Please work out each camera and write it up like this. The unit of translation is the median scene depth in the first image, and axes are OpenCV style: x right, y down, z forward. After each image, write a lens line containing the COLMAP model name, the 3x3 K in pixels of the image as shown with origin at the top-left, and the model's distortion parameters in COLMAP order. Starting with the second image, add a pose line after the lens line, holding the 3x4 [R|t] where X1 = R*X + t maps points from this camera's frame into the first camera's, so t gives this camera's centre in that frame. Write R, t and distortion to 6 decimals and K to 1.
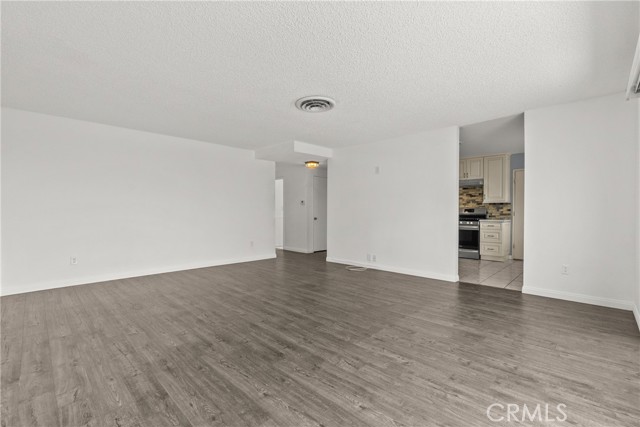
lens RADIAL K [[290.6, 0, 320.4], [0, 290.6, 216.1], [0, 0, 1]] dist [-0.000919, -0.000047]
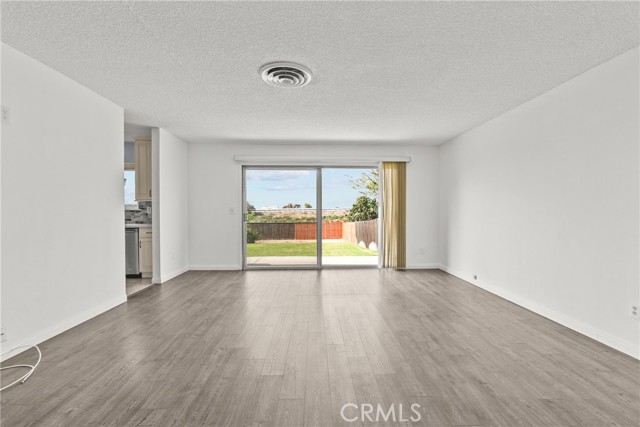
lens RADIAL K [[290.6, 0, 320.4], [0, 290.6, 216.1], [0, 0, 1]] dist [-0.000919, -0.000047]
pose [[-0.723163, -0.009417, 0.690613, -0.873758], [0.008219, 0.999719, 0.022238, -0.047828], [-0.690628, 0.021757, -0.722883, 2.127814]]
